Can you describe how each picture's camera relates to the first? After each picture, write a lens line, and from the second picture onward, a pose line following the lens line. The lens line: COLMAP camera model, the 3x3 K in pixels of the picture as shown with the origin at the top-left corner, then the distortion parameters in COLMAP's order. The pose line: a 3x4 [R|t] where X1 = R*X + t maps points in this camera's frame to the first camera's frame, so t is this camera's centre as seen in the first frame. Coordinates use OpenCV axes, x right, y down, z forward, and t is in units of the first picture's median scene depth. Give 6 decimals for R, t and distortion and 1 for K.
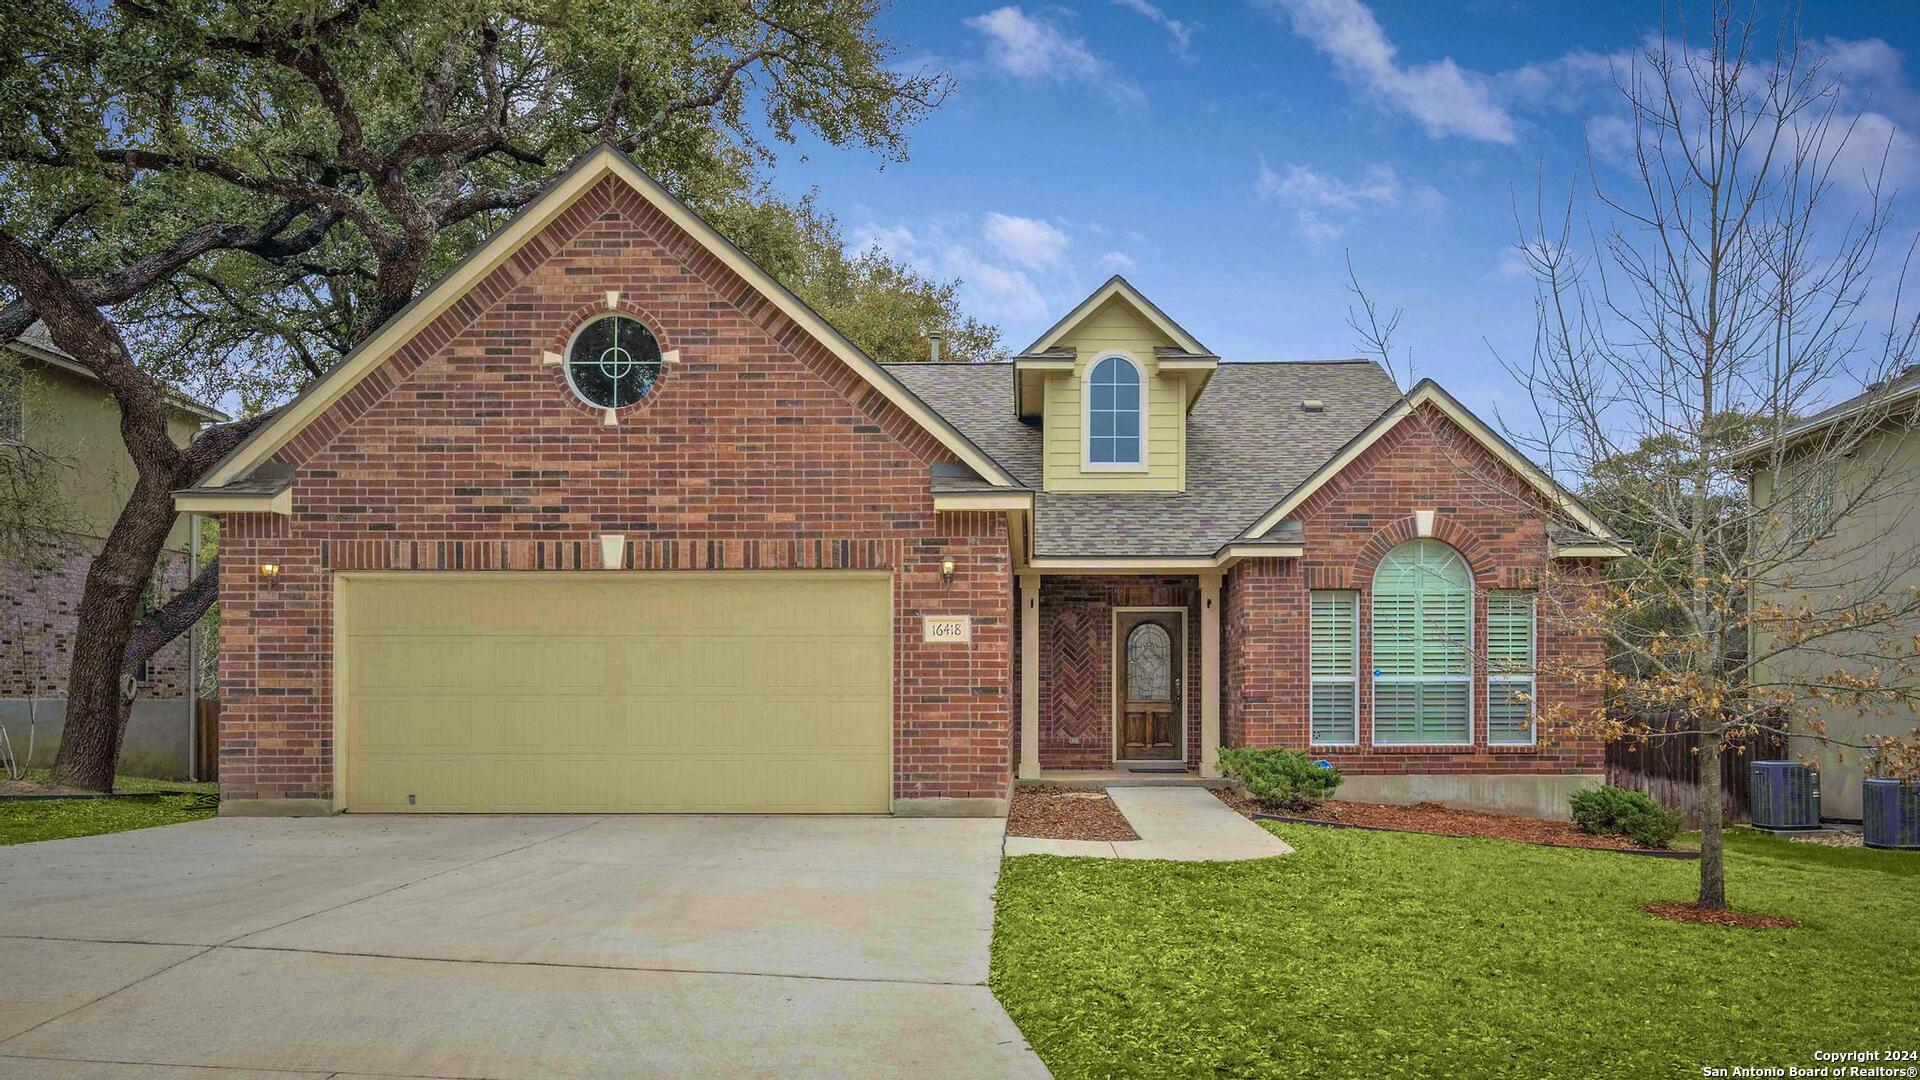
lens RADIAL K [[1490.2, 0, 959.4], [0, 1490.2, 551.1], [0, 0, 1]] dist [0.001709, -0.000457]
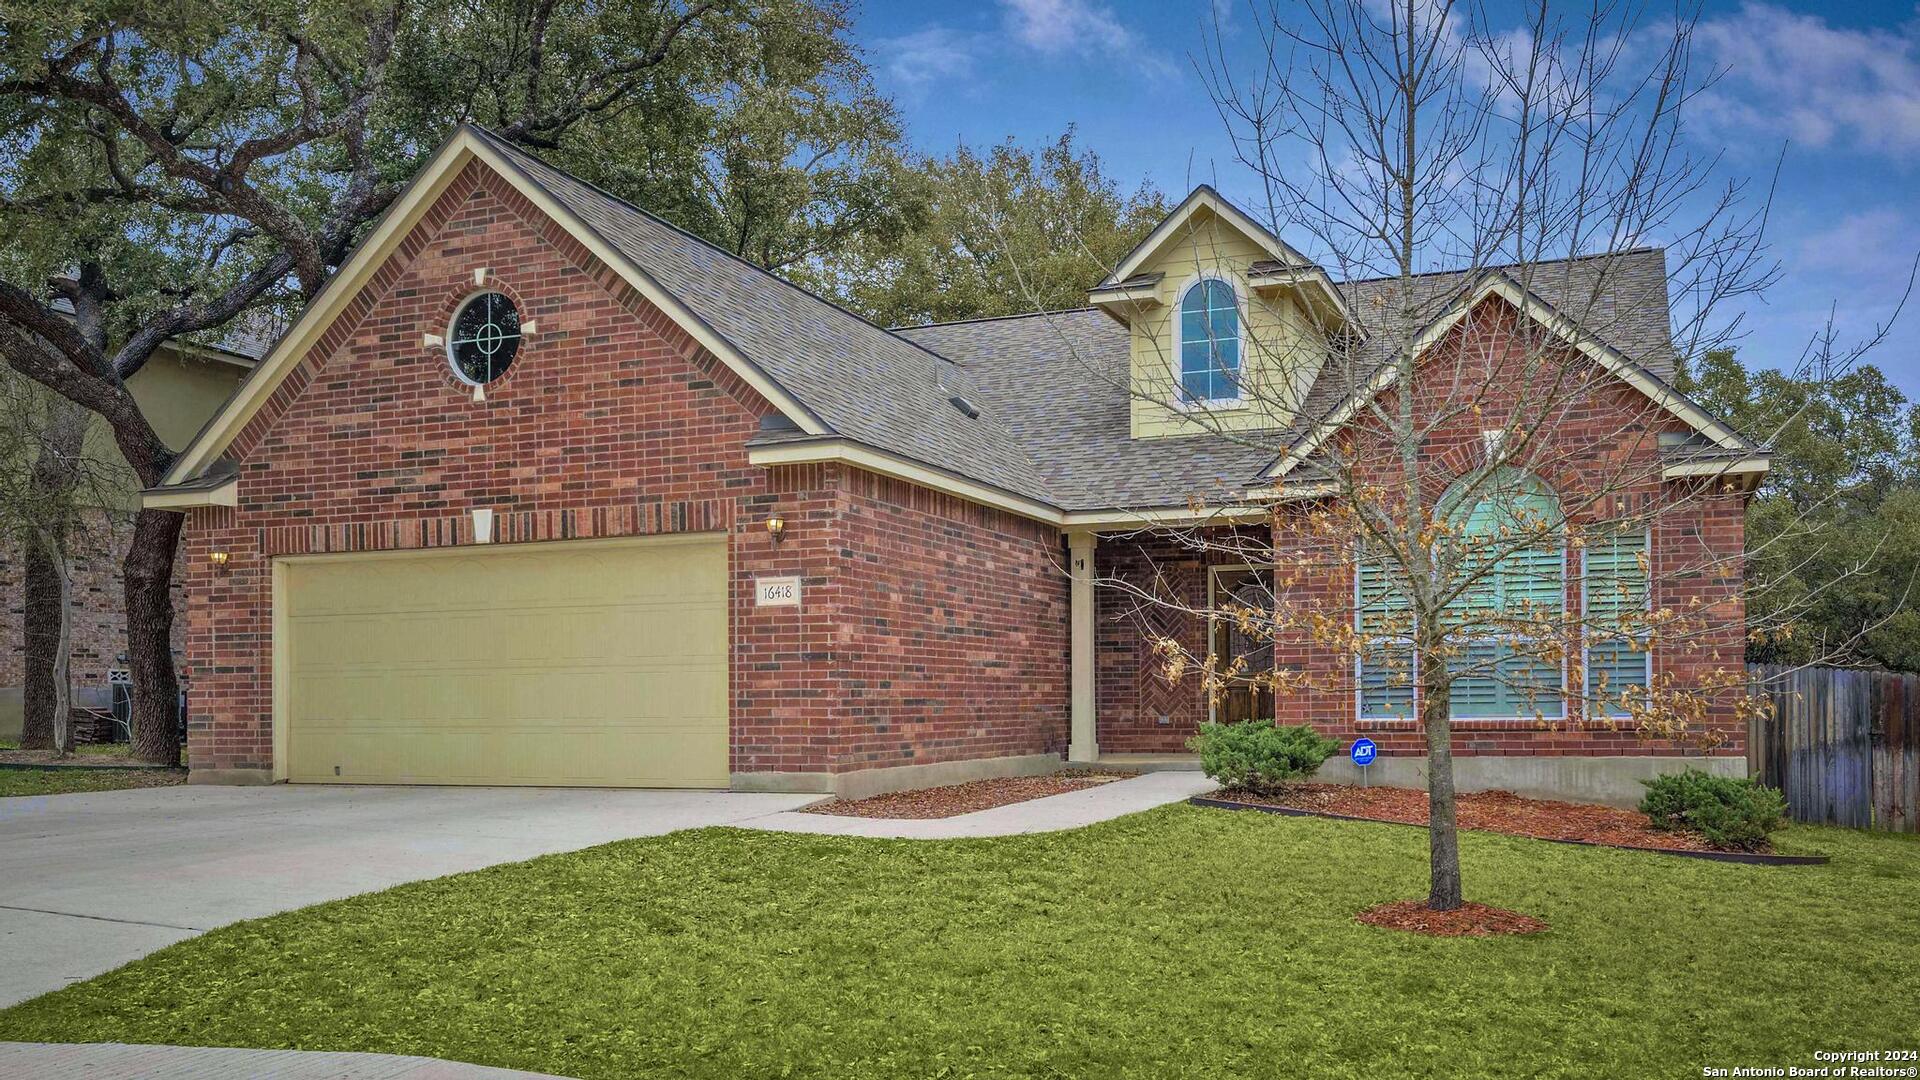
lens RADIAL K [[1633.5, 0, 960.1], [0, 1633.5, 532.9], [0, 0, 1]] dist [0.007088, 0.000766]
pose [[0.929592, -0.046593, -0.365634, 0.470443], [0.046408, 0.998879, -0.009302, 0.030180], [0.365658, -0.008321, 0.930712, 0.088363]]
